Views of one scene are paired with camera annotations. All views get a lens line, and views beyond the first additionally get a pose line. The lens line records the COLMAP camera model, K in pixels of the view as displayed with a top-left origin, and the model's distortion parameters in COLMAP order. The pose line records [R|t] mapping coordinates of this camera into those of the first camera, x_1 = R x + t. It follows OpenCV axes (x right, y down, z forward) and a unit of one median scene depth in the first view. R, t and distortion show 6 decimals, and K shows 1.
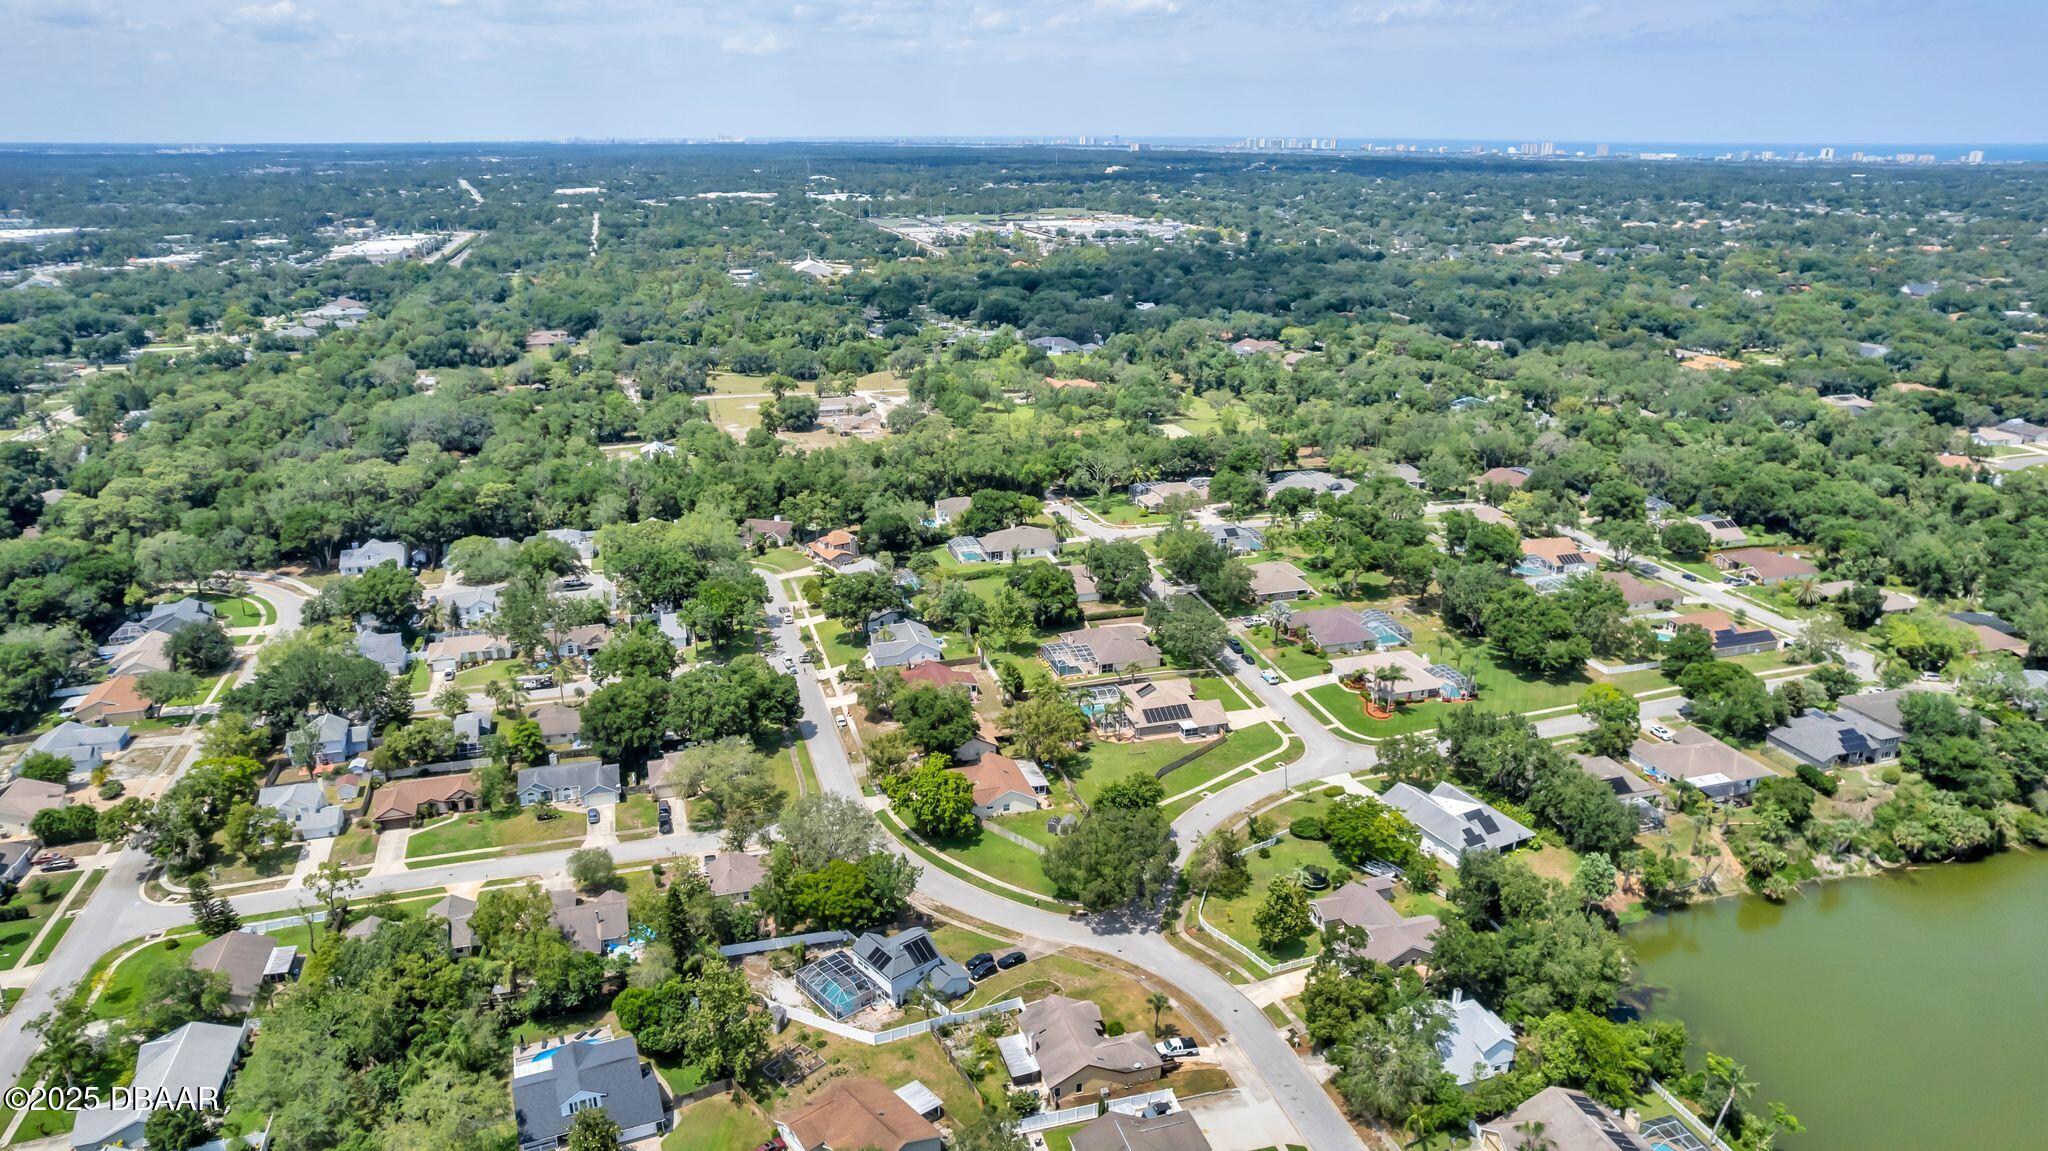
lens RADIAL K [[1314.1, 0, 1024.0], [0, 1314.1, 575.5], [0, 0, 1]] dist [-0.079463, 0.070827]
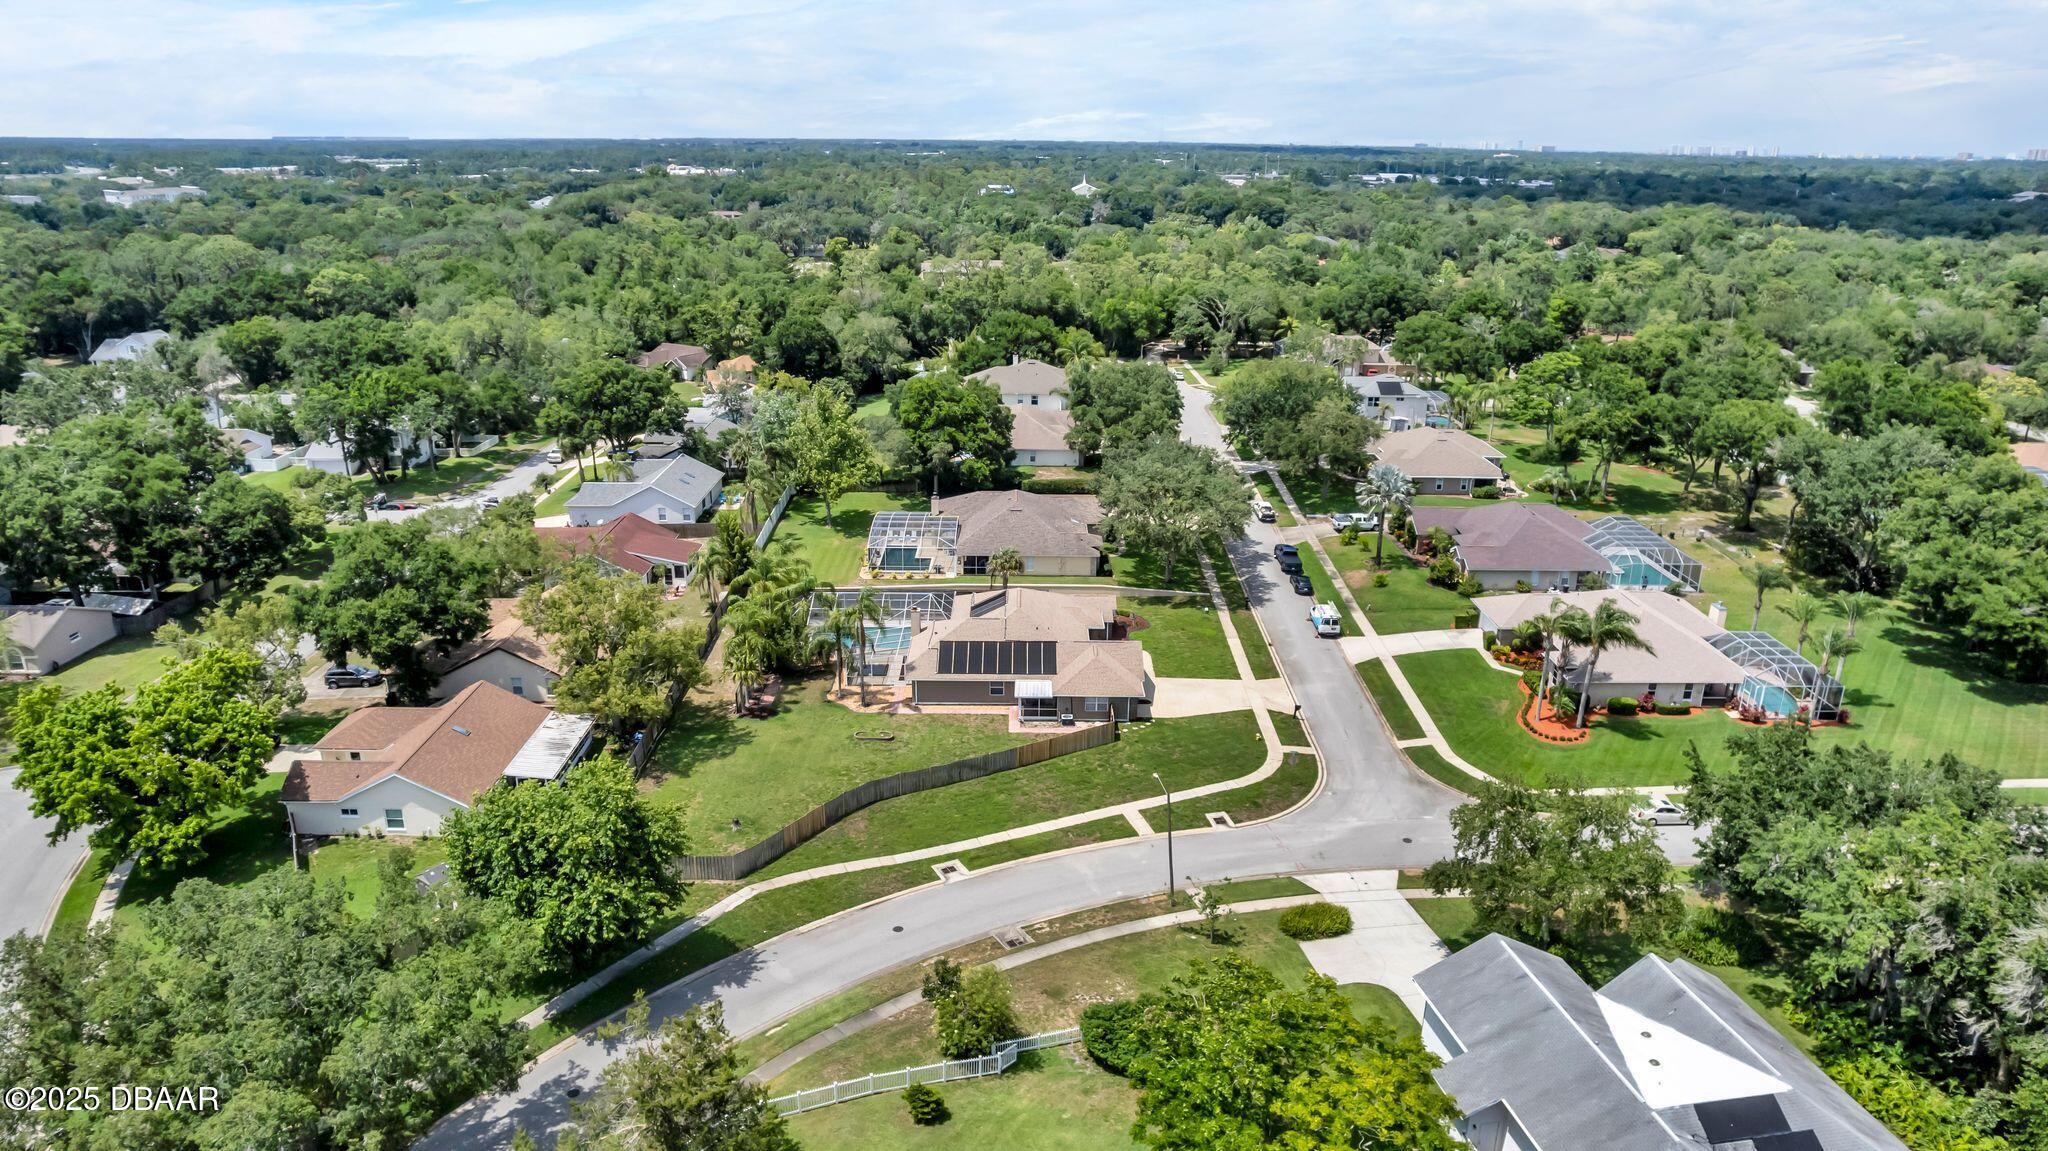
lens RADIAL K [[1314.1, 0, 1024.0], [0, 1314.1, 575.5], [0, 0, 1]] dist [-0.079463, 0.070827]
pose [[0.959107, 0.097657, -0.265661, 0.209674], [-0.099323, 0.995029, 0.007193, 0.070671], [0.265043, 0.019487, 0.964040, 0.563010]]
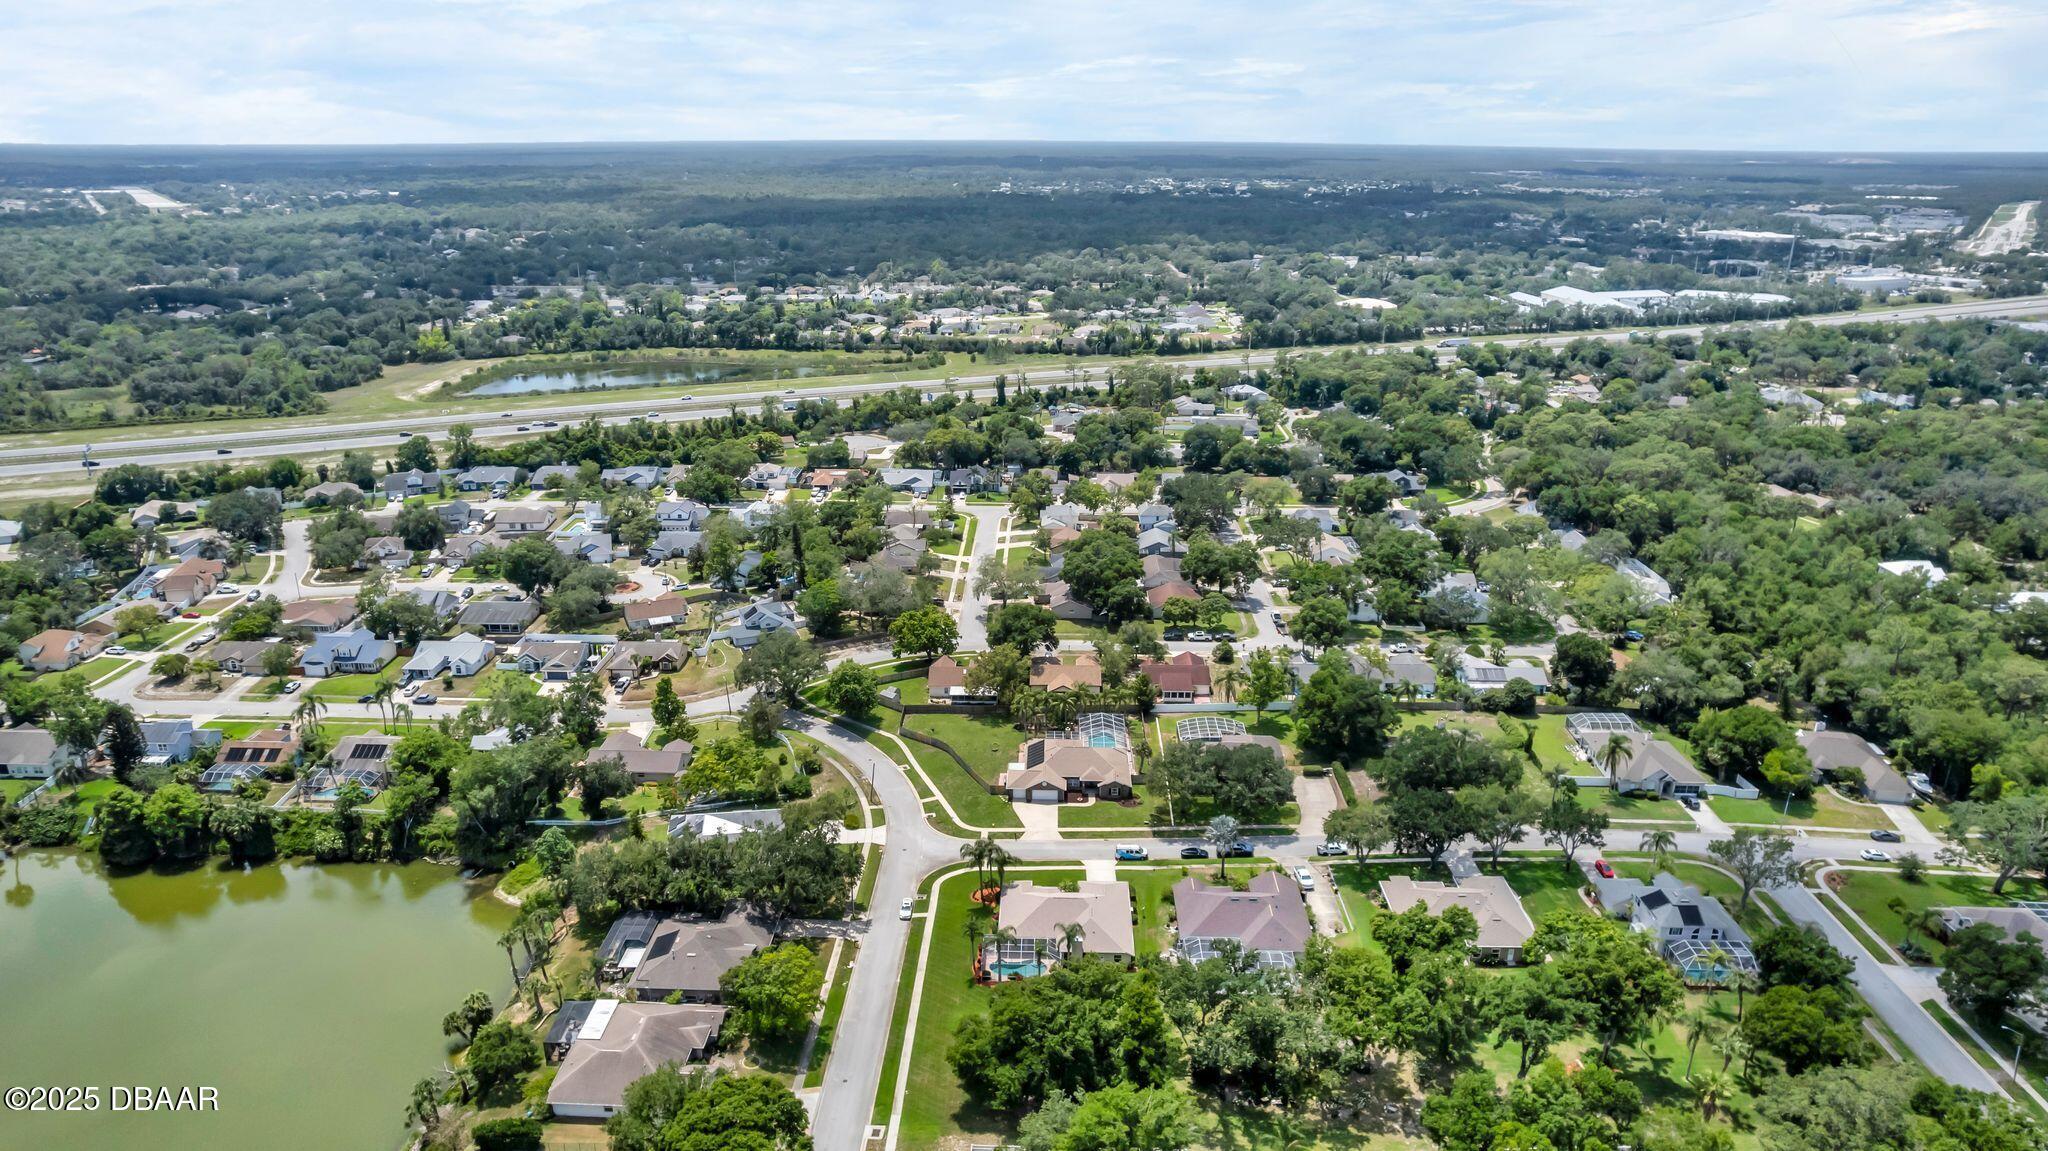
lens RADIAL K [[1314.1, 0, 1024.0], [0, 1314.1, 575.5], [0, 0, 1]] dist [-0.079463, 0.070827]
pose [[-0.311763, 0.304183, -0.900154, 0.864446], [-0.311324, 0.862371, 0.399241, -0.356686], [0.897709, 0.404708, -0.174156, 1.030579]]
